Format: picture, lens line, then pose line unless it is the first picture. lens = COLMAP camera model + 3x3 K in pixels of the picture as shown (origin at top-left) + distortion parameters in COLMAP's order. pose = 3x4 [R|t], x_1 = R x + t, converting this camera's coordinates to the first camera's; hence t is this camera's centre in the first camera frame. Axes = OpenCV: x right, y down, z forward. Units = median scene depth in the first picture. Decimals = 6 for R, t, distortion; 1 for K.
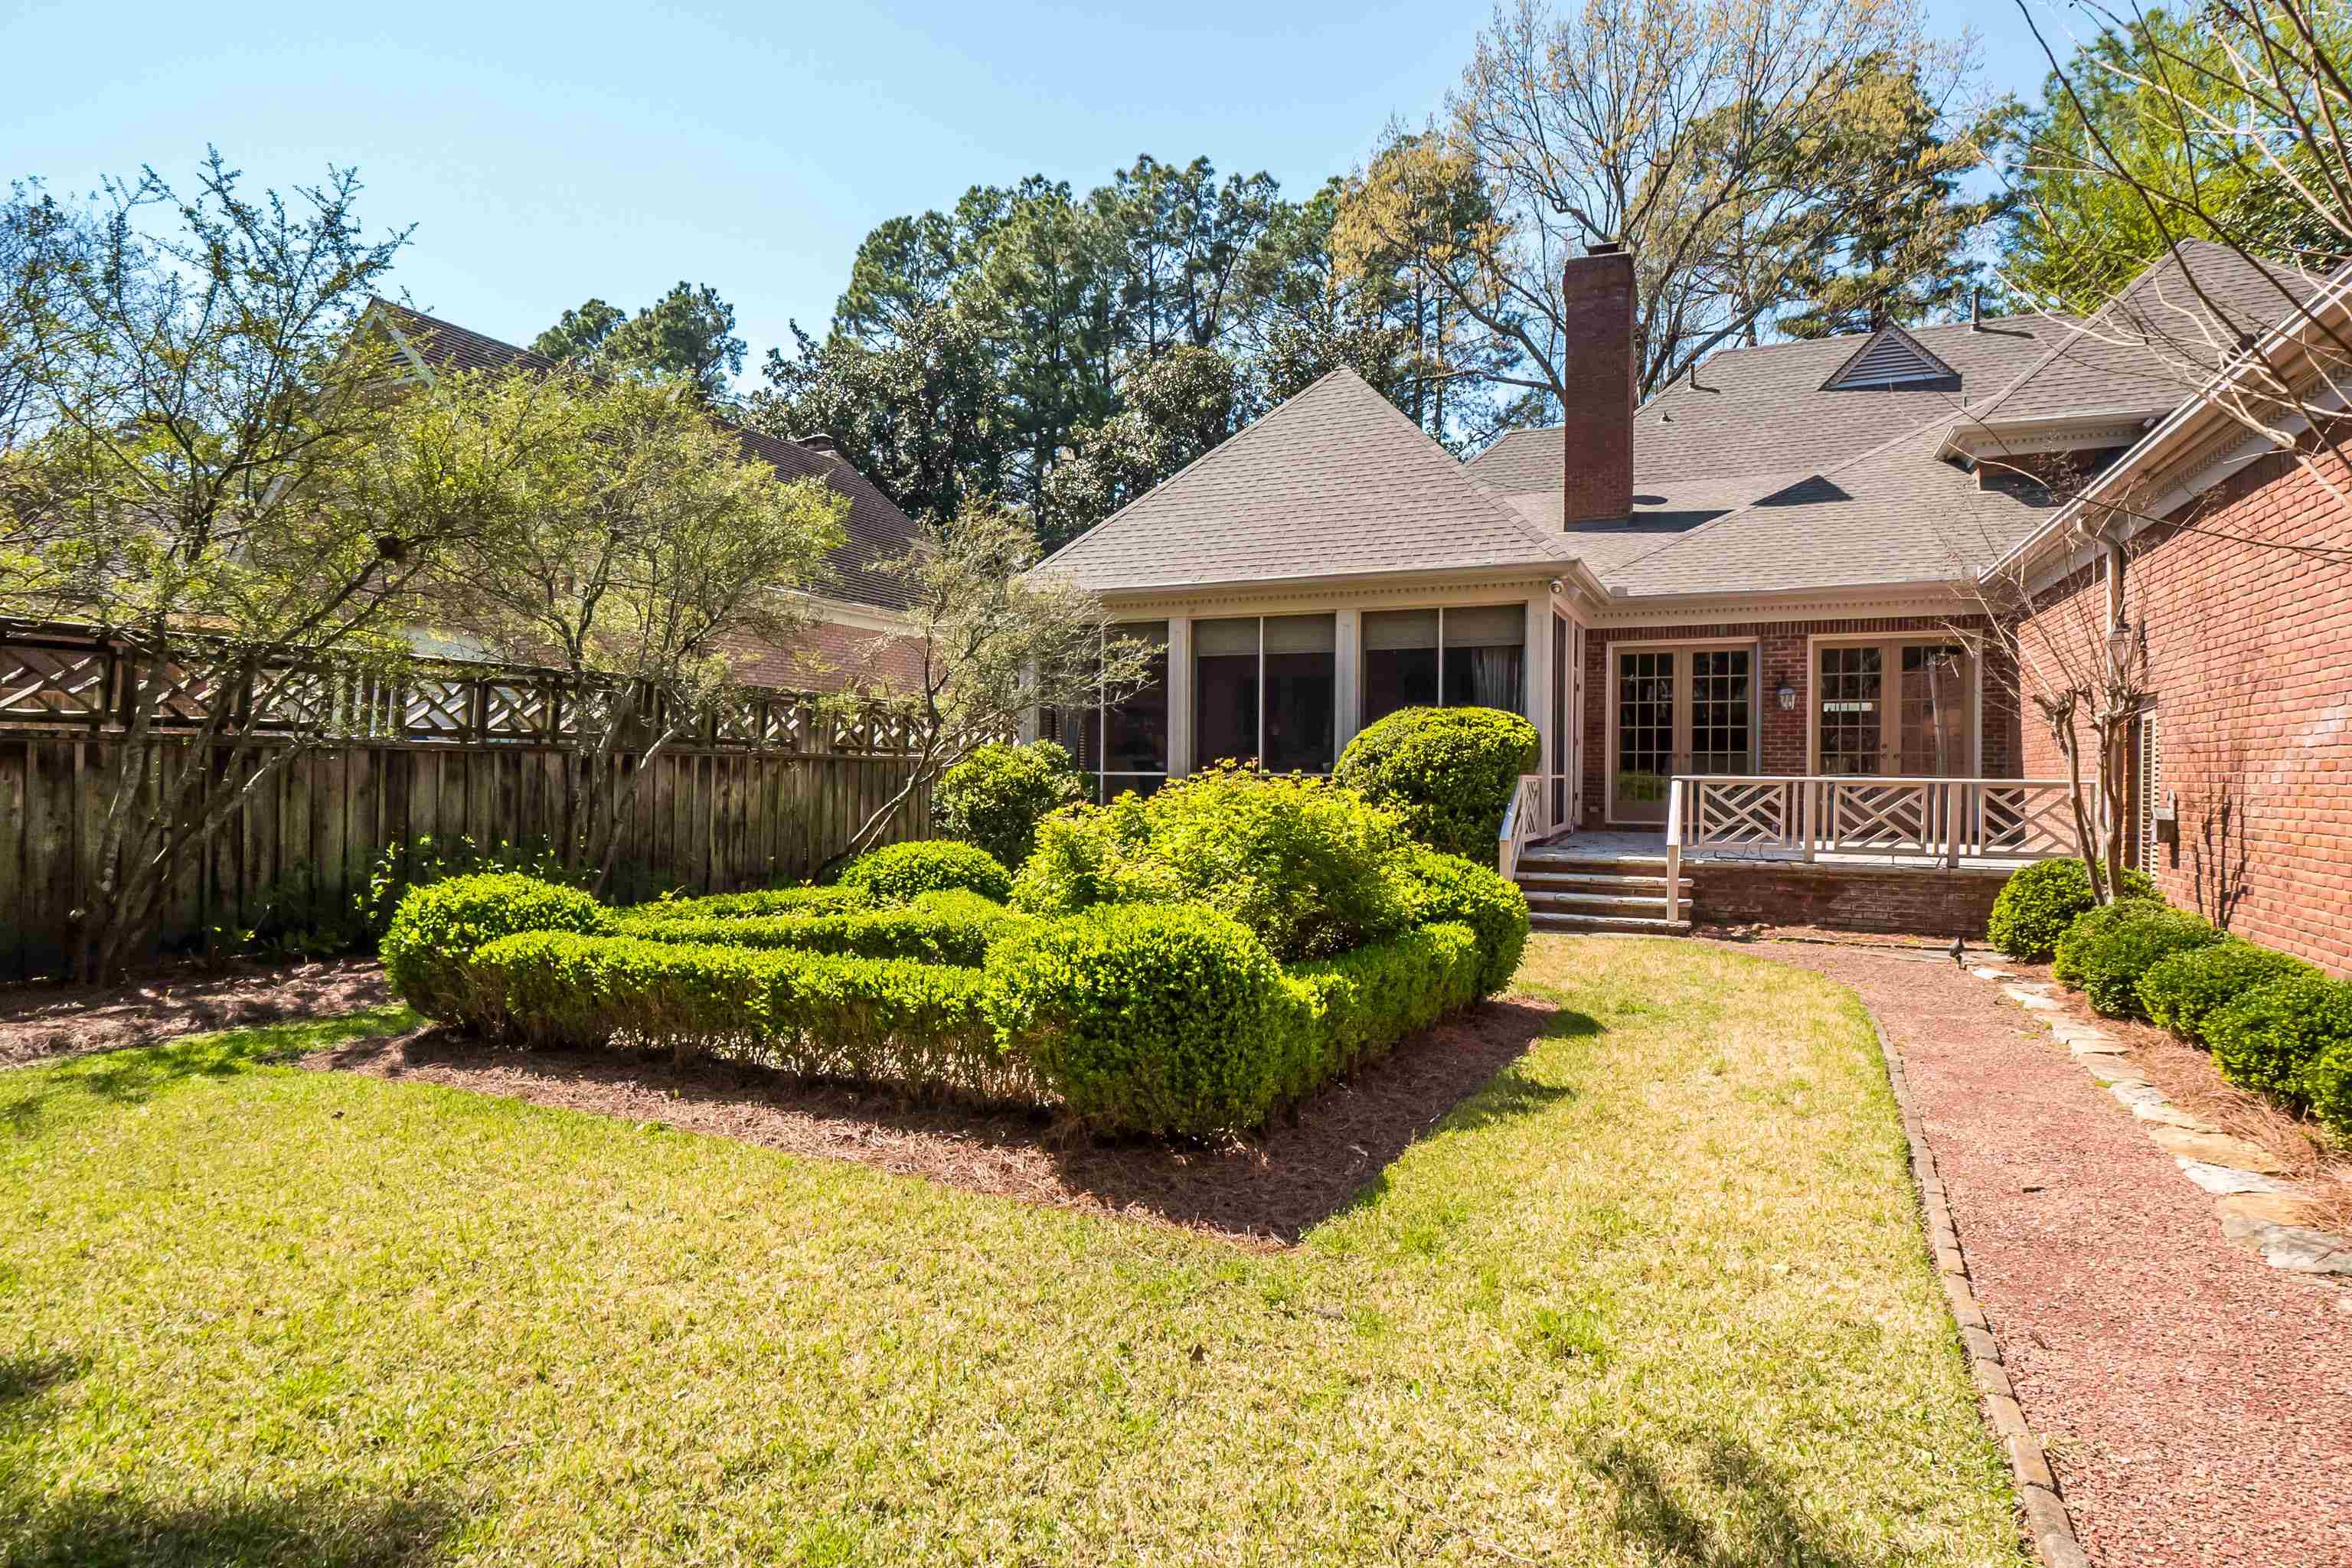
lens RADIAL K [[1236.1, 0, 1170.8], [0, 1236.1, 774.3], [0, 0, 1]] dist [0.002391, 0.000059]
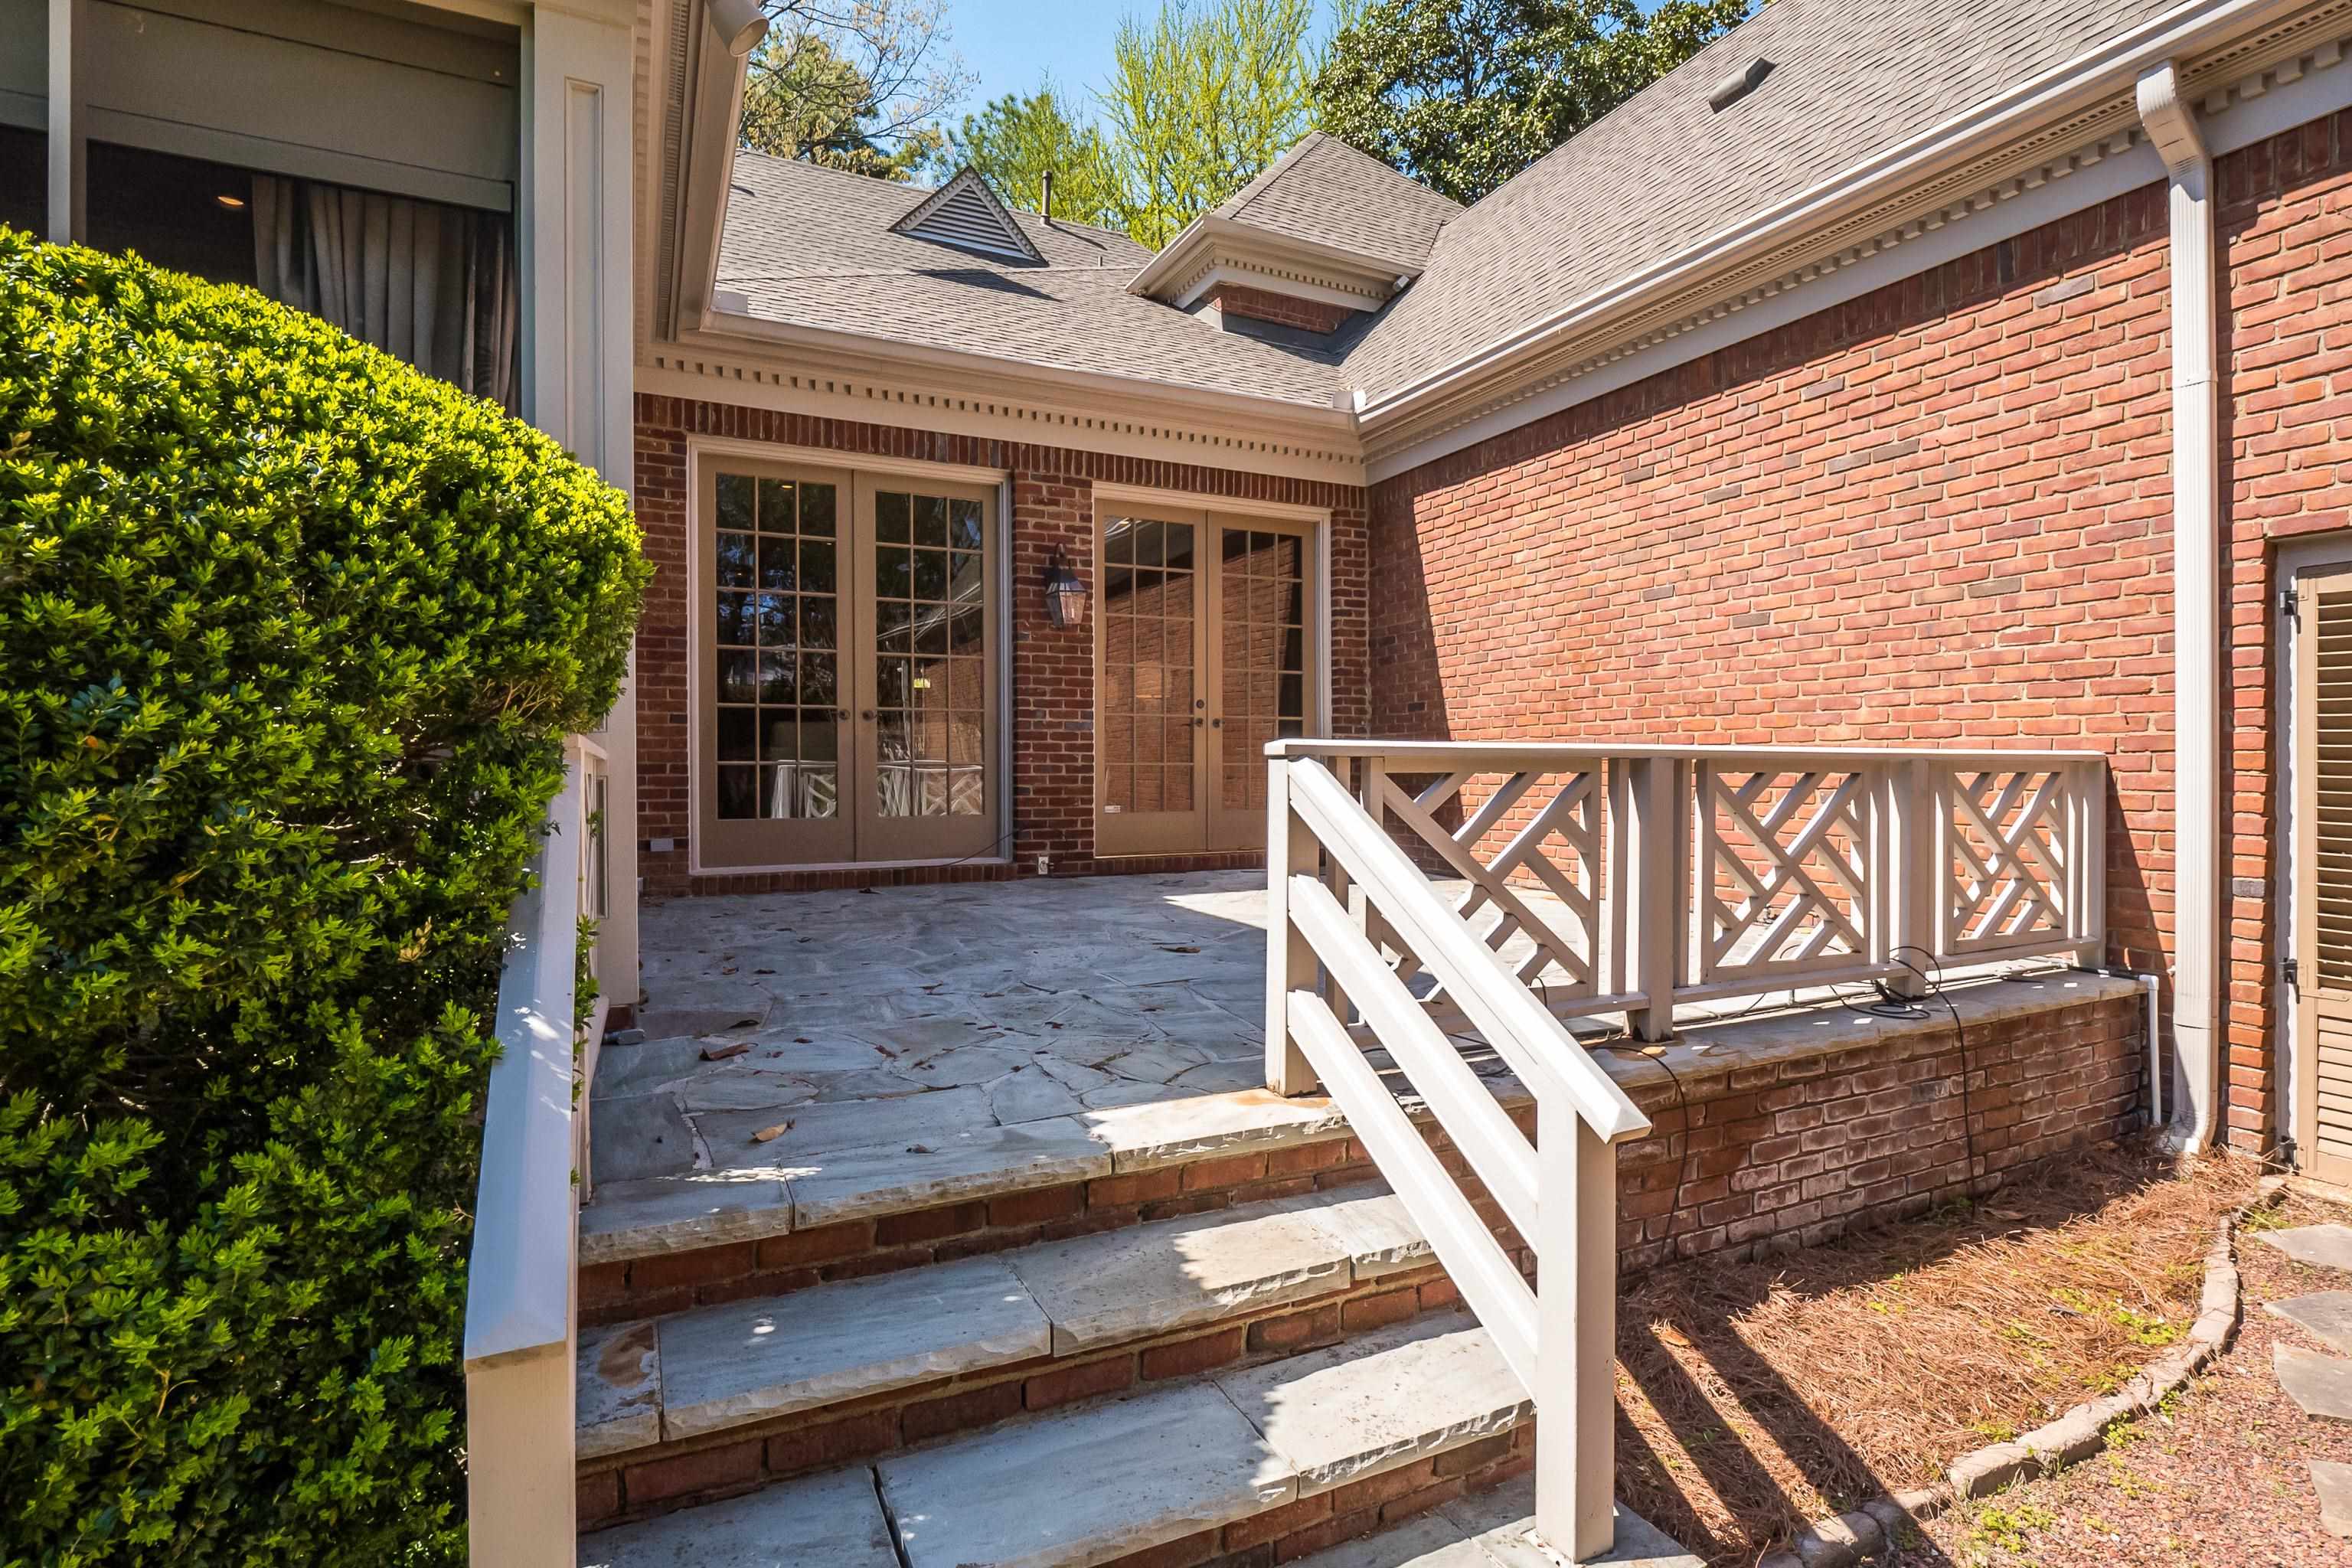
lens RADIAL K [[1143.6, 0, 1166.5], [0, 1143.6, 781.7], [0, 0, 1]] dist [0.001885, -0.000900]
pose [[0.646595, -0.015496, 0.762676, 0.191355], [0.012774, 0.999873, 0.009486, 0.007300], [-0.762726, 0.003609, 0.646711, 0.738026]]
